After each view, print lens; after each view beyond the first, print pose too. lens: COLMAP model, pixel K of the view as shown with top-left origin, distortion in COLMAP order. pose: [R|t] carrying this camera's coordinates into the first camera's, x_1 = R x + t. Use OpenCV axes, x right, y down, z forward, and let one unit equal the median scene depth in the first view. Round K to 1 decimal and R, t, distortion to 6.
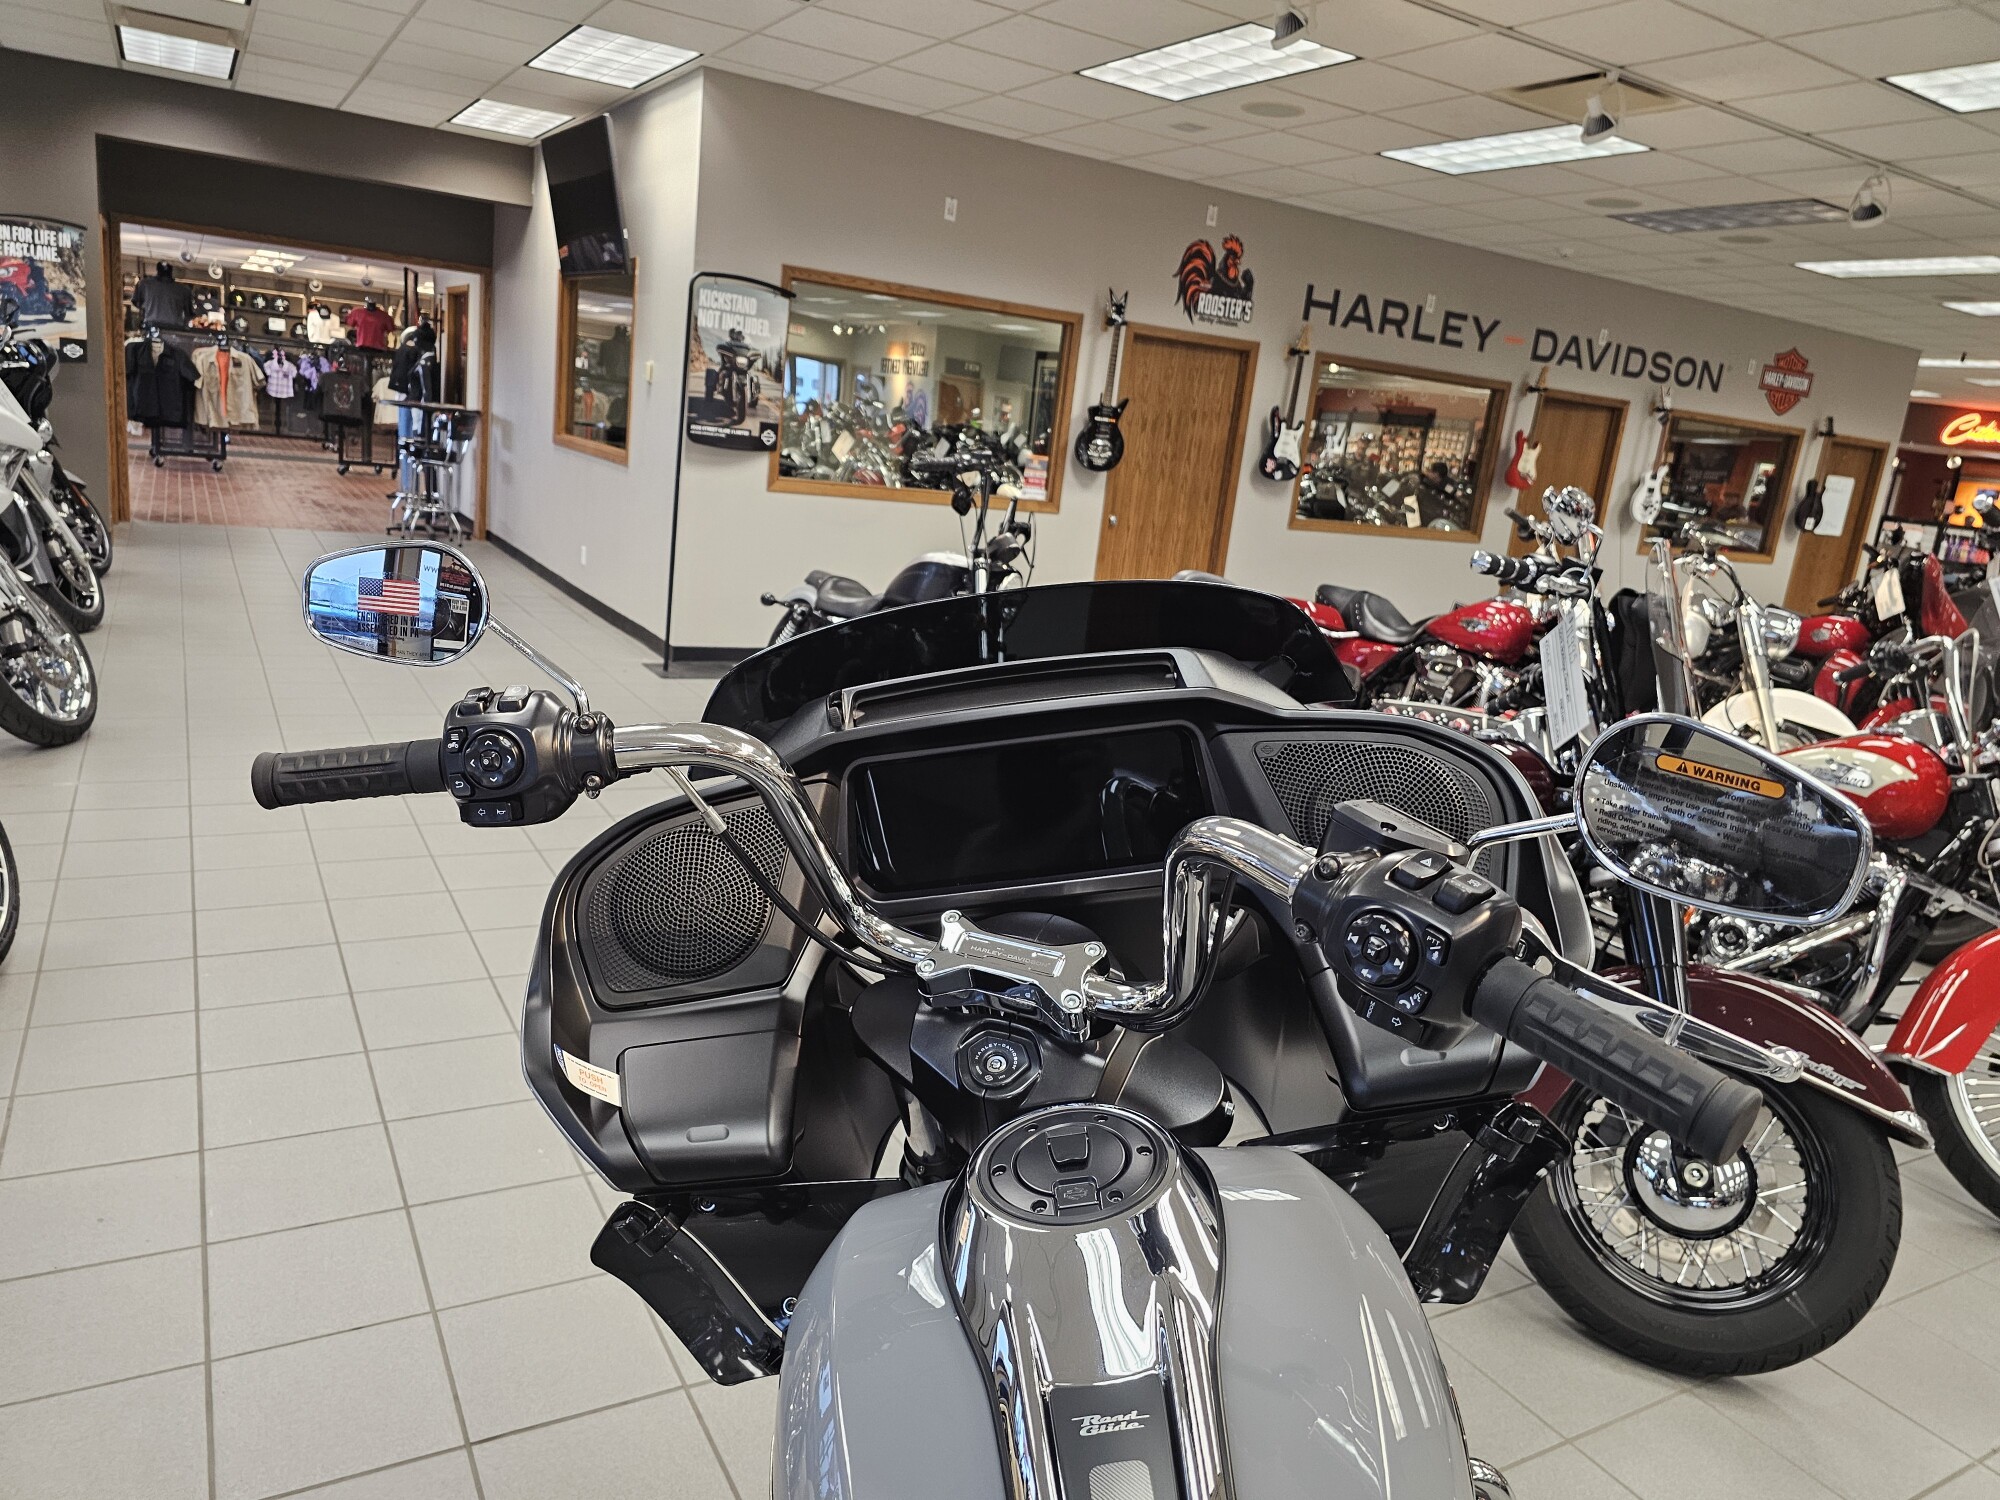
lens RADIAL K [[1362.8, 0, 976.1], [0, 1362.8, 706.3], [0, 0, 1]] dist [0.032230, -0.035443]
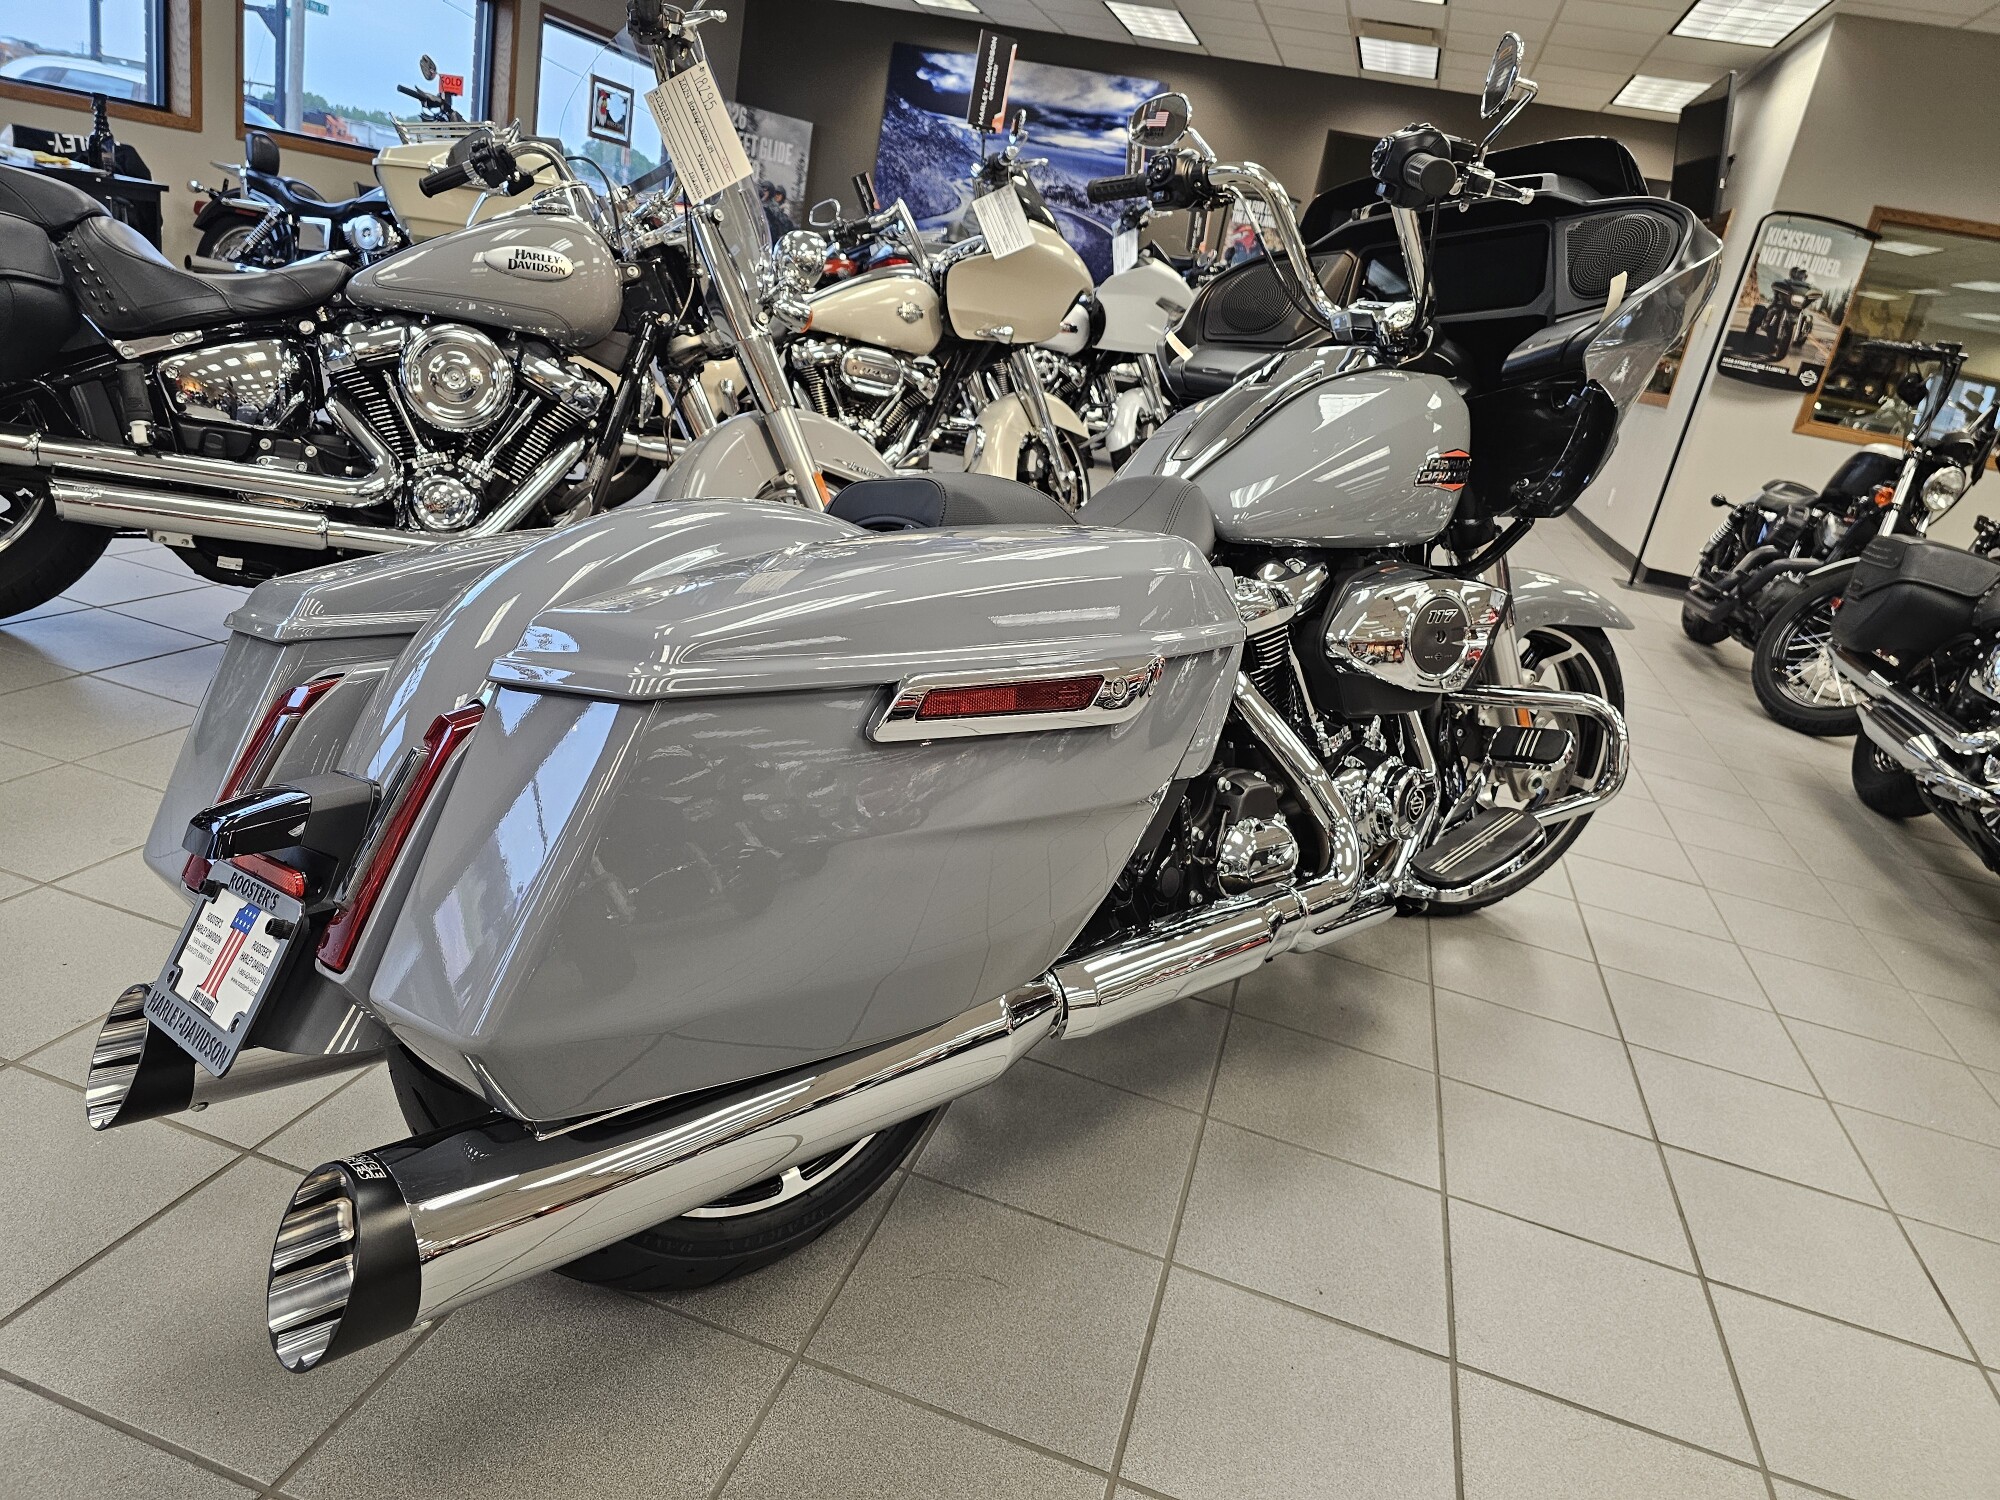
lens RADIAL K [[1362.8, 0, 991.3], [0, 1362.8, 728.6], [0, 0, 1]] dist [0.032230, -0.035443]
pose [[0.697184, 0.237516, -0.676402, 0.173759], [-0.246038, 0.965488, 0.085430, 0.113980], [0.673349, 0.106860, 0.731561, -0.116296]]
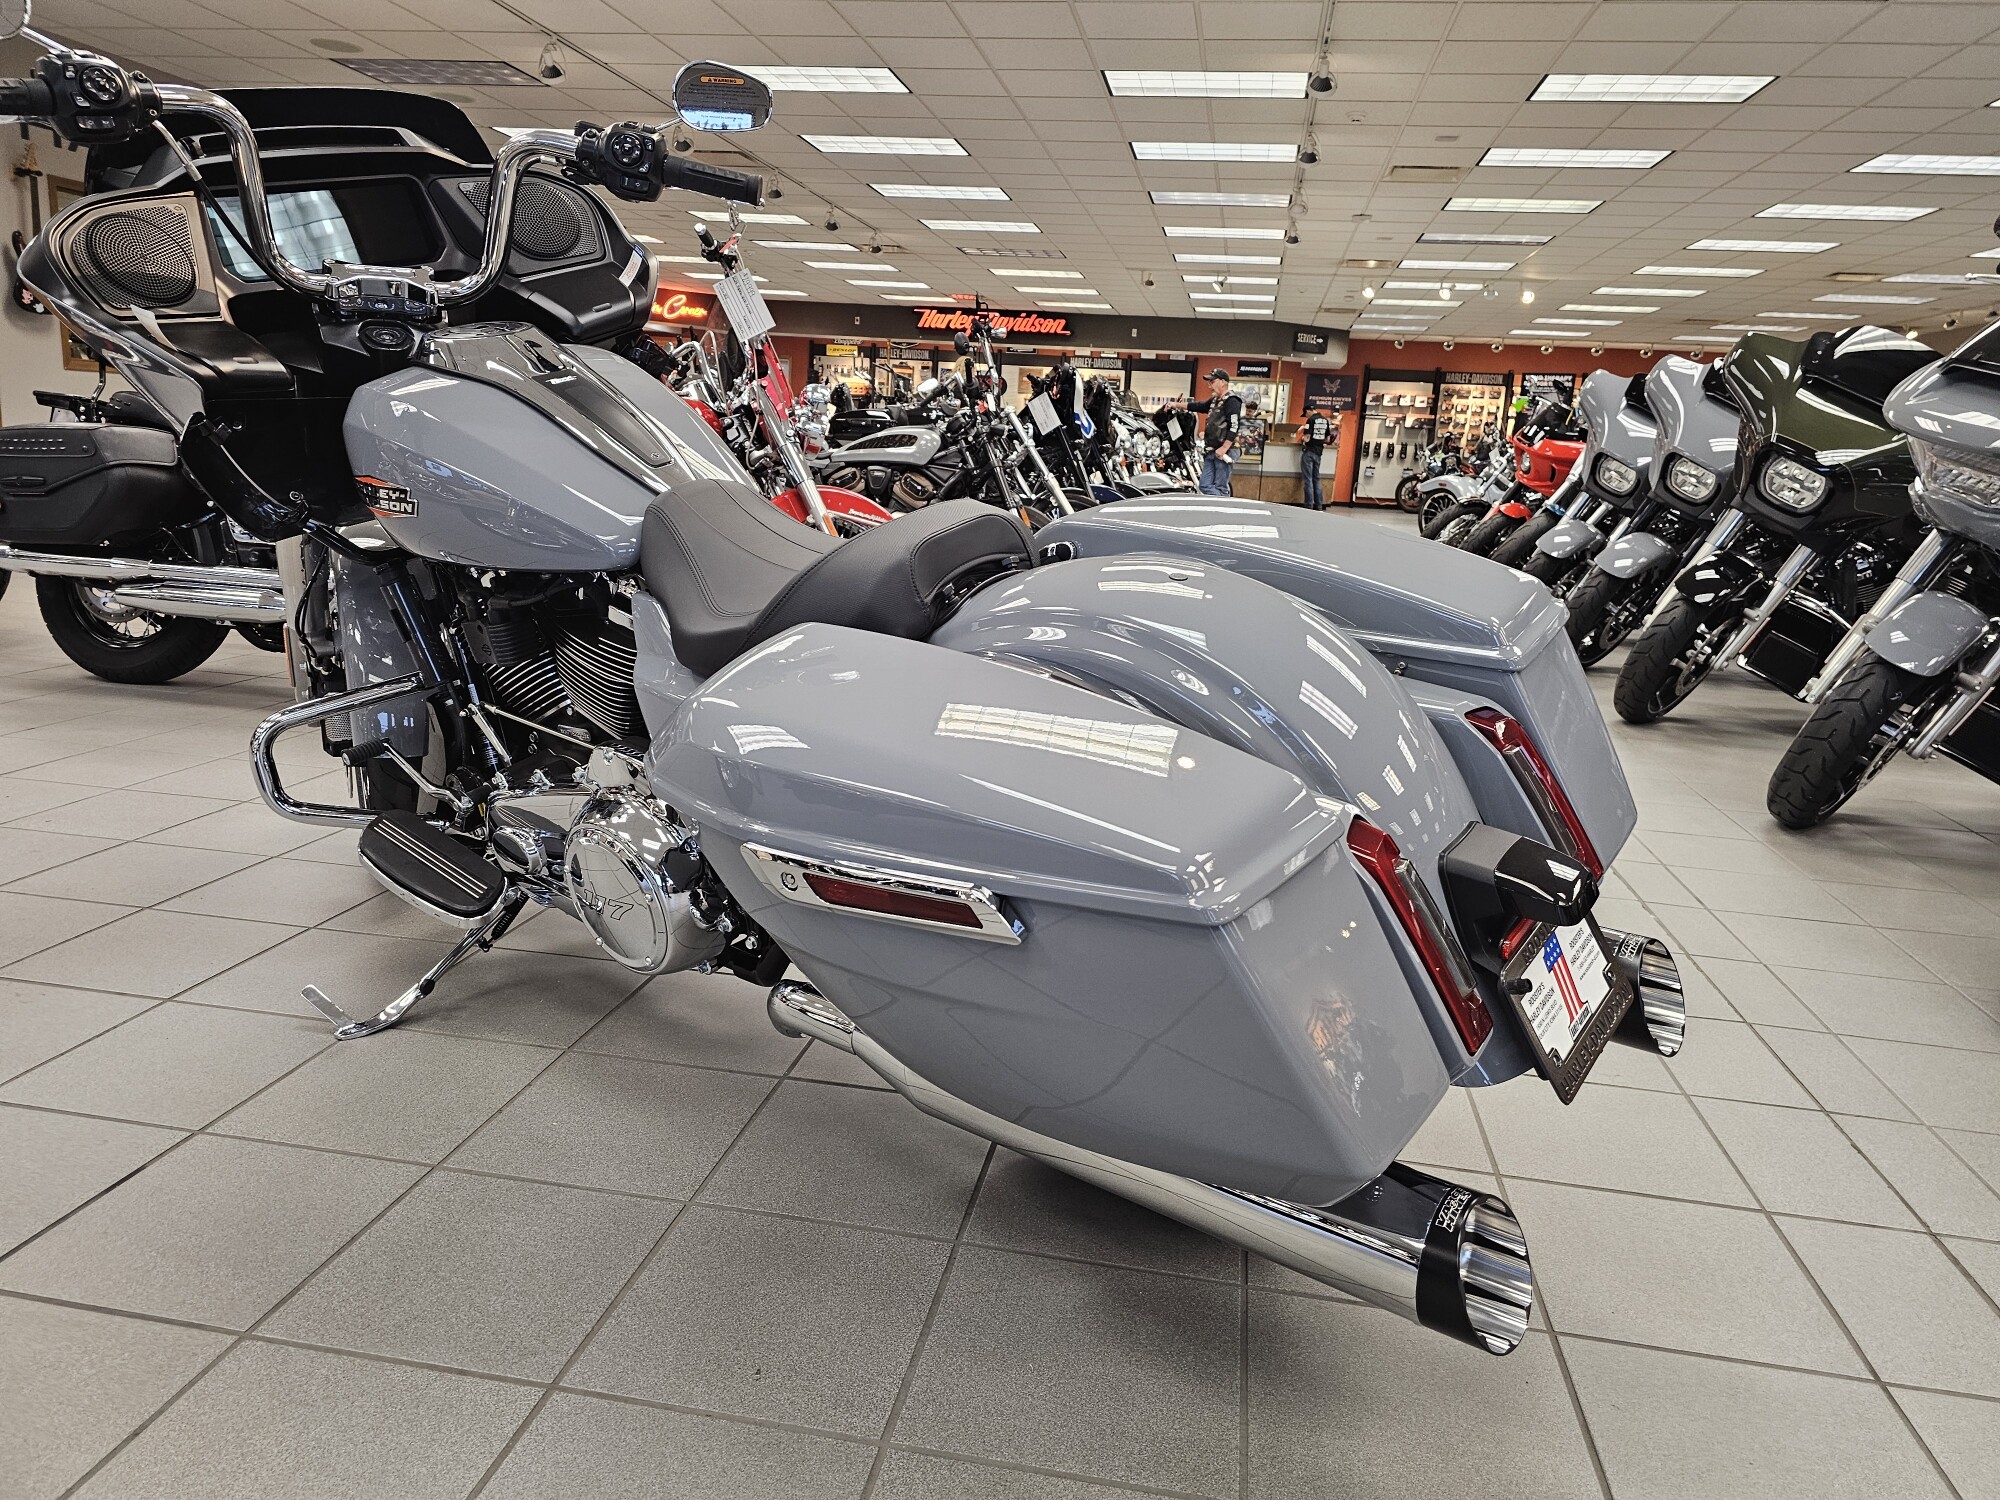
lens RADIAL K [[1362.8, 0, 1003.7], [0, 1362.8, 718.0], [0, 0, 1]] dist [0.032230, -0.035443]
pose [[0.633659, -0.220353, 0.741566, -0.141902], [0.169716, 0.974820, 0.144643, 0.097493], [-0.754766, 0.034202, 0.655102, -0.120241]]
